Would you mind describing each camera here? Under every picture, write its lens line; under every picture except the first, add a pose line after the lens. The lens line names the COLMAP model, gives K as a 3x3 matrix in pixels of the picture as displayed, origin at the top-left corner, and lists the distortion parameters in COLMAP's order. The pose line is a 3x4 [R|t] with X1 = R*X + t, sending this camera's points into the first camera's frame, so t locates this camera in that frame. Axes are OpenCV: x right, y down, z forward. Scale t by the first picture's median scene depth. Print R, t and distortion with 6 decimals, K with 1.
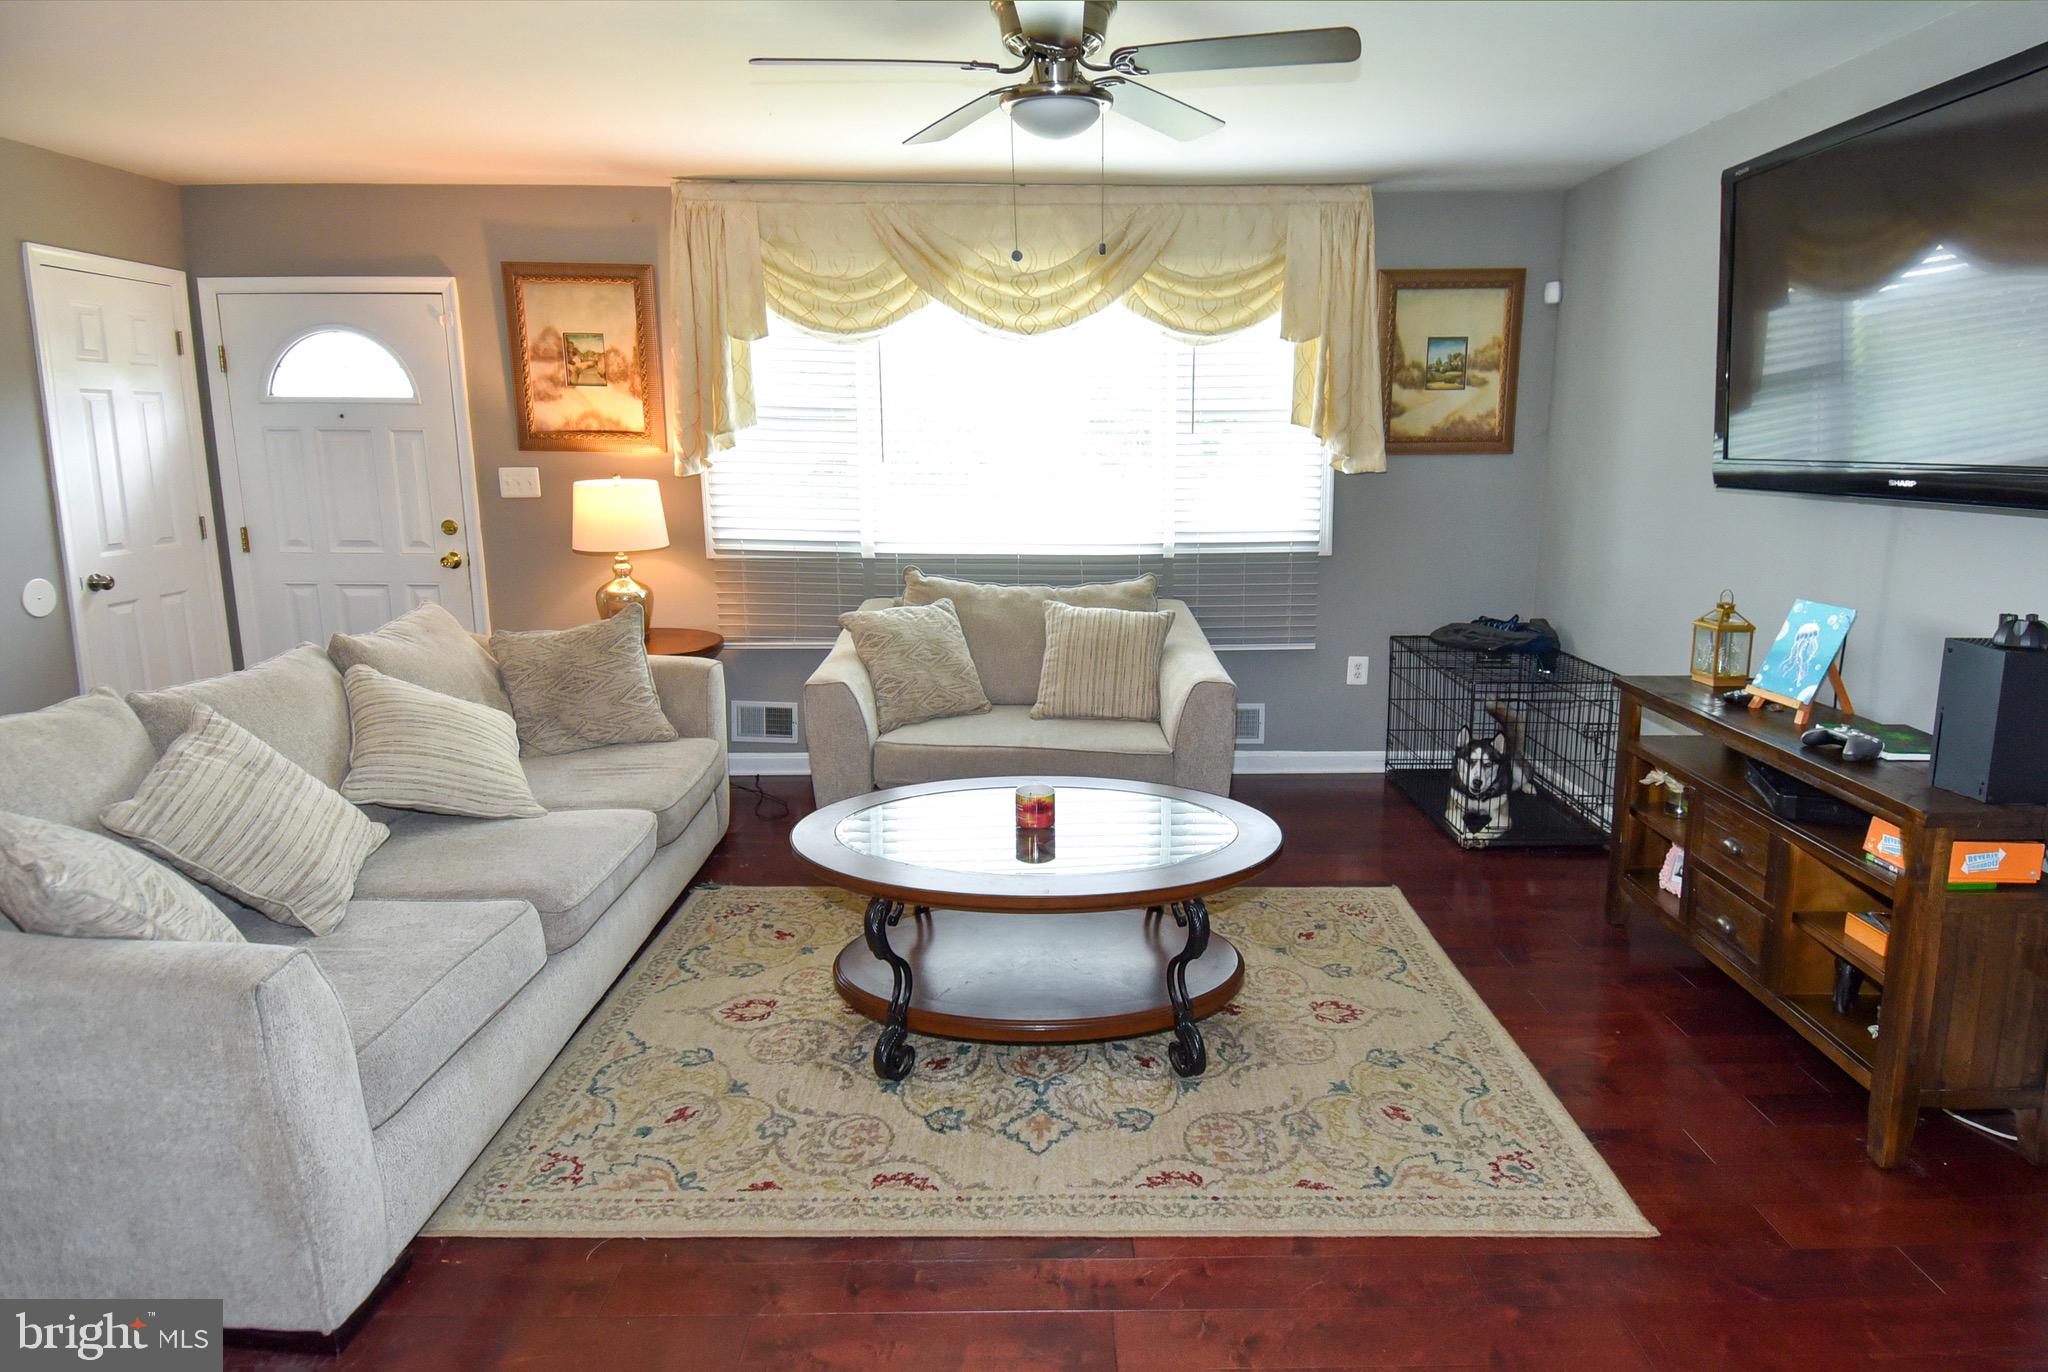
lens RADIAL K [[1204.6, 0, 1022.5], [0, 1204.6, 674.3], [0, 0, 1]] dist [0.058943, -0.060576]
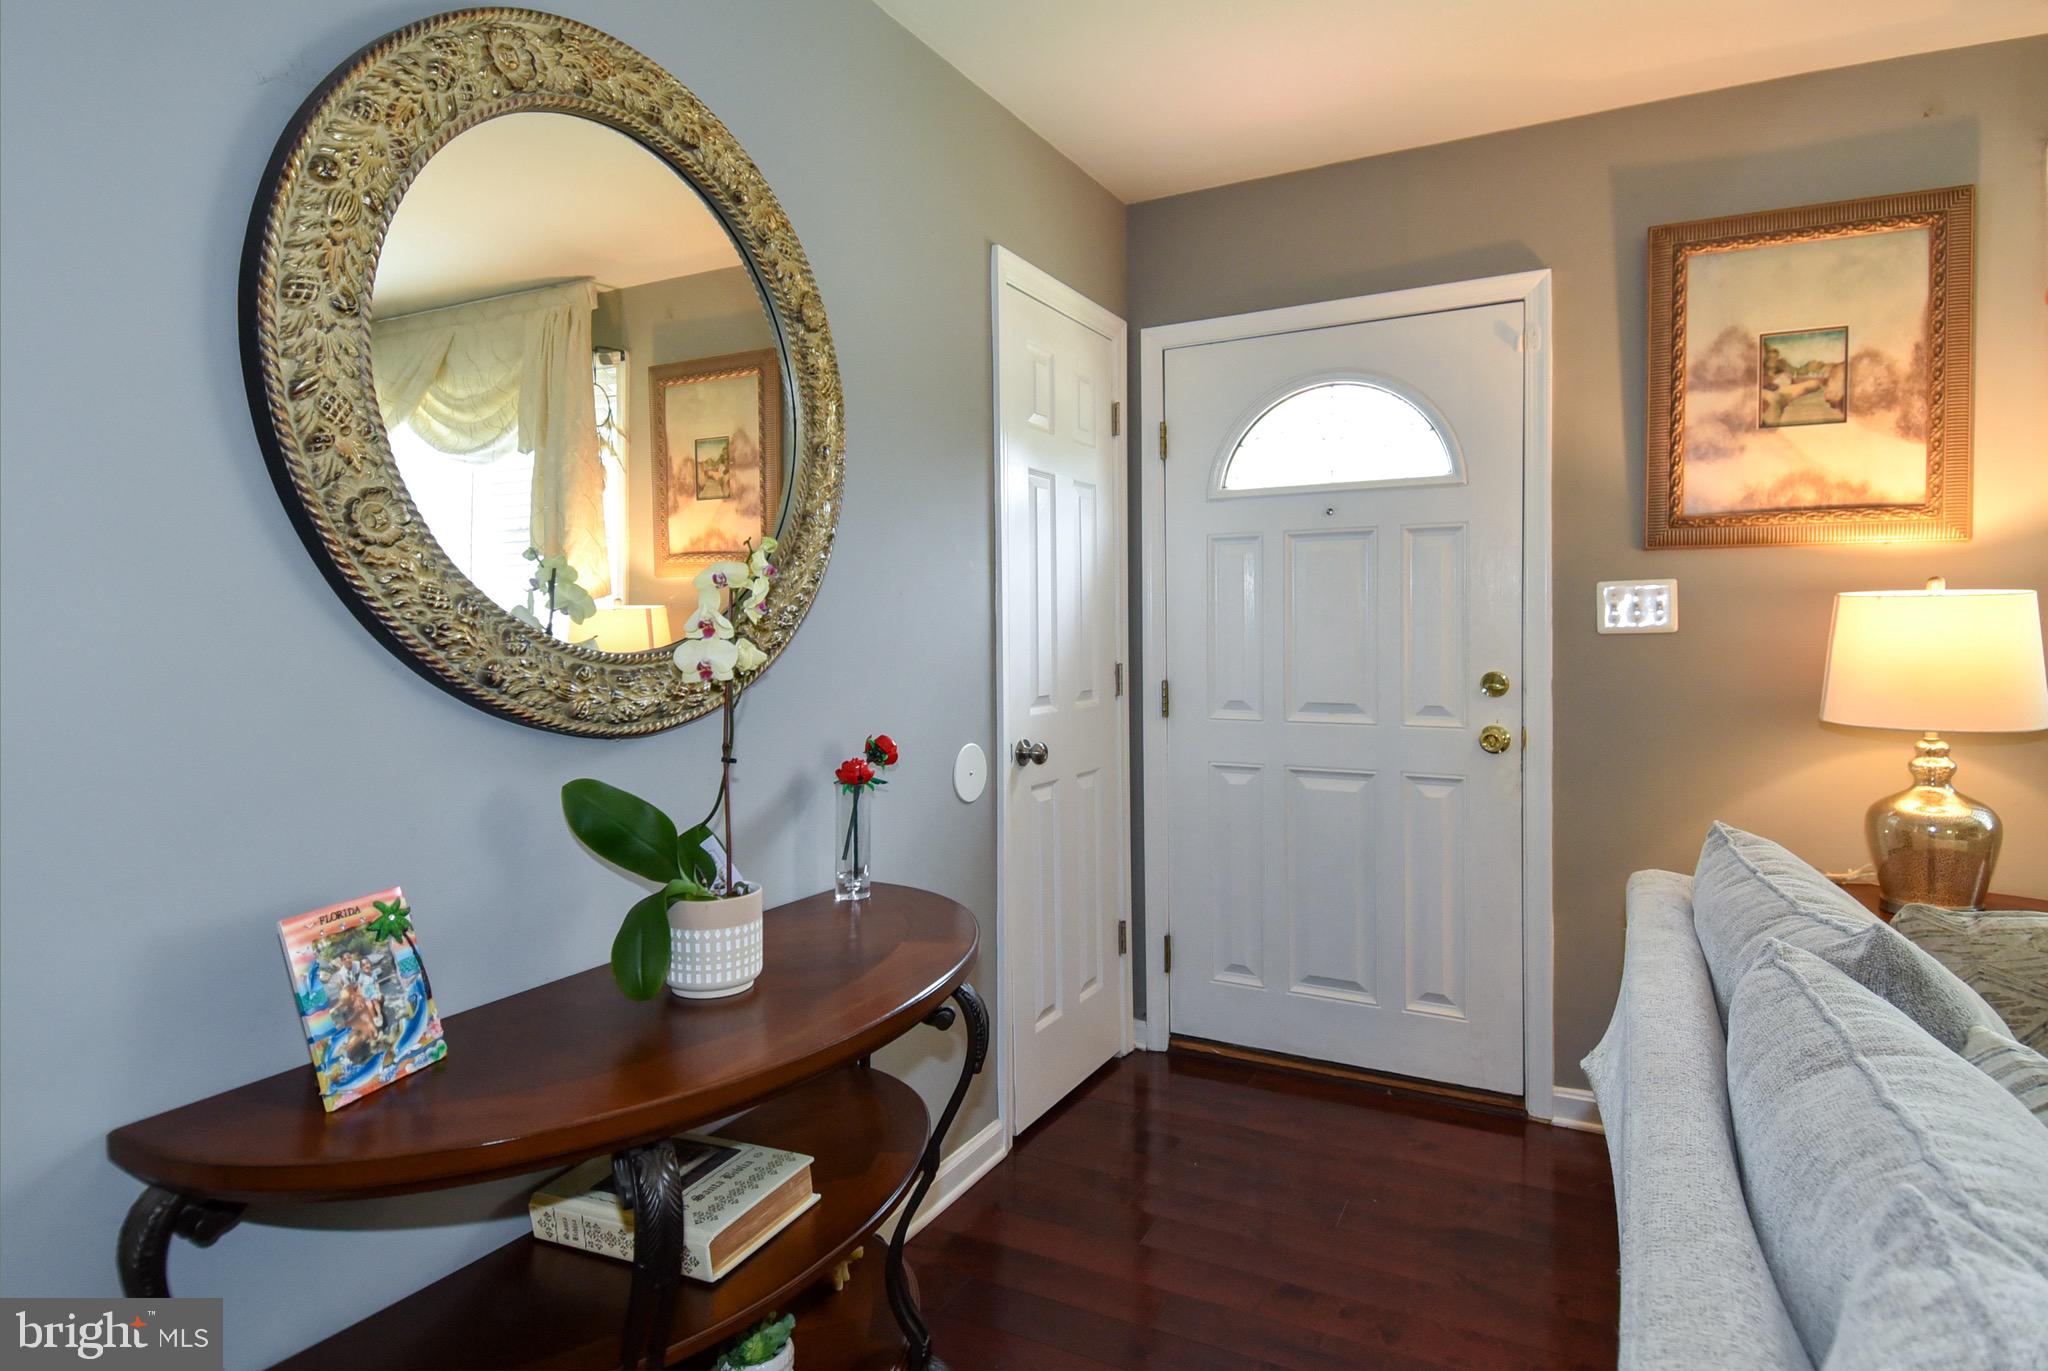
lens RADIAL K [[1184.8, 0, 920.1], [0, 1184.8, 681.4], [0, 0, 1]] dist [0.001432, -0.028419]
pose [[0.852120, 0.011952, -0.523210, -0.445552], [-0.091838, 0.987641, -0.127009, -0.025162], [0.515226, 0.156278, 0.842686, 0.403907]]
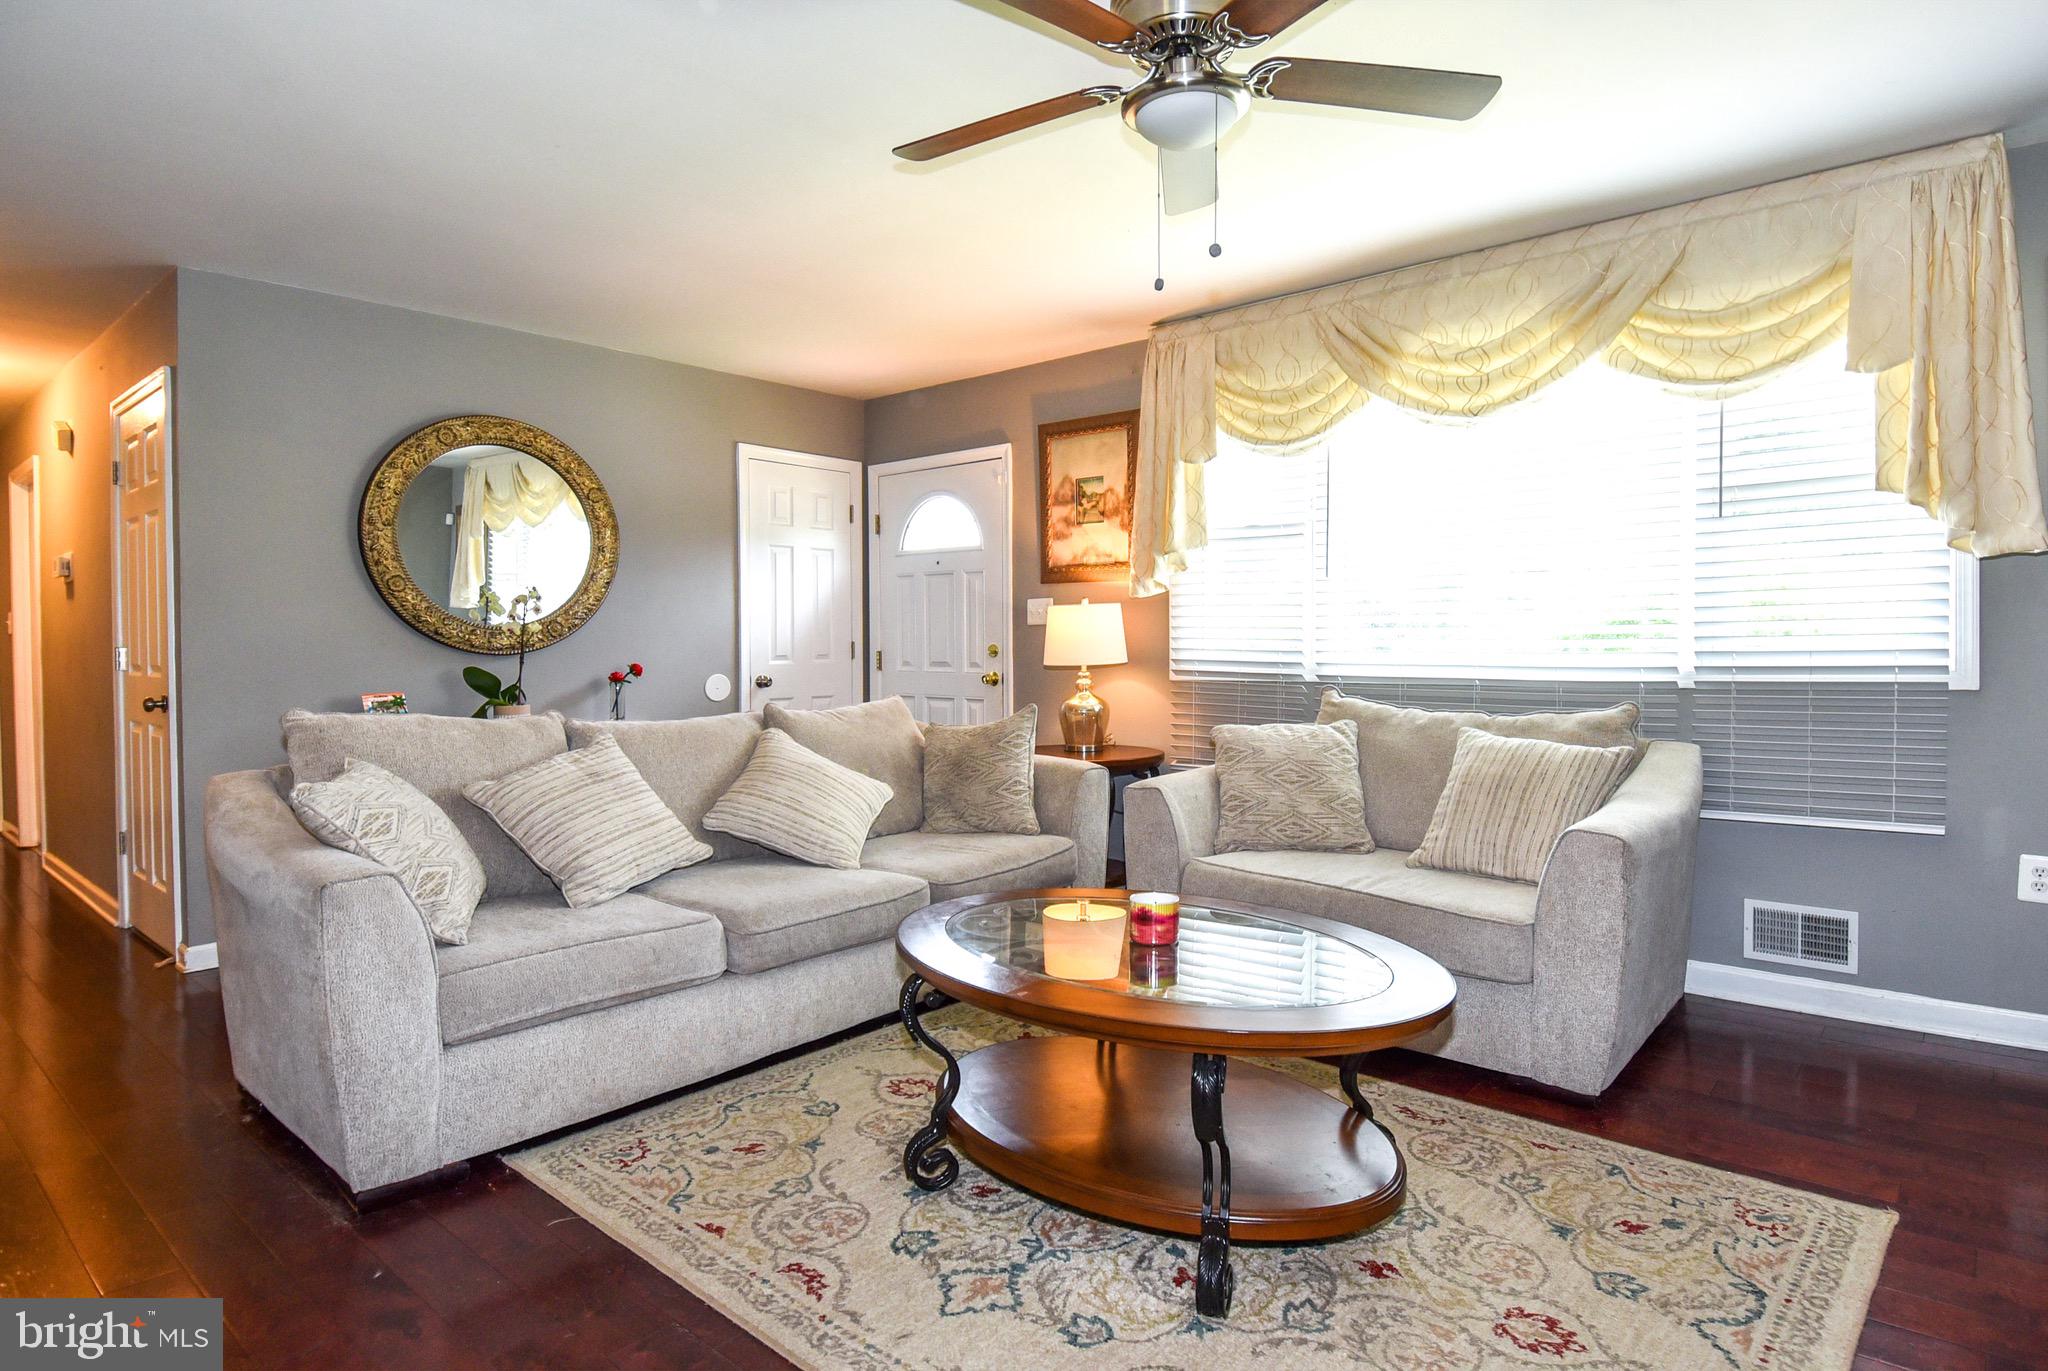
lens RADIAL K [[1144.0, 0, 986.2], [0, 1144.0, 681.1], [0, 0, 1]] dist [0.068031, -0.064411]
pose [[0.730283, 0.019408, -0.682869, 0.309480], [-0.128567, 0.985639, -0.109480, 0.033465], [0.670938, 0.167746, 0.722291, 0.217616]]
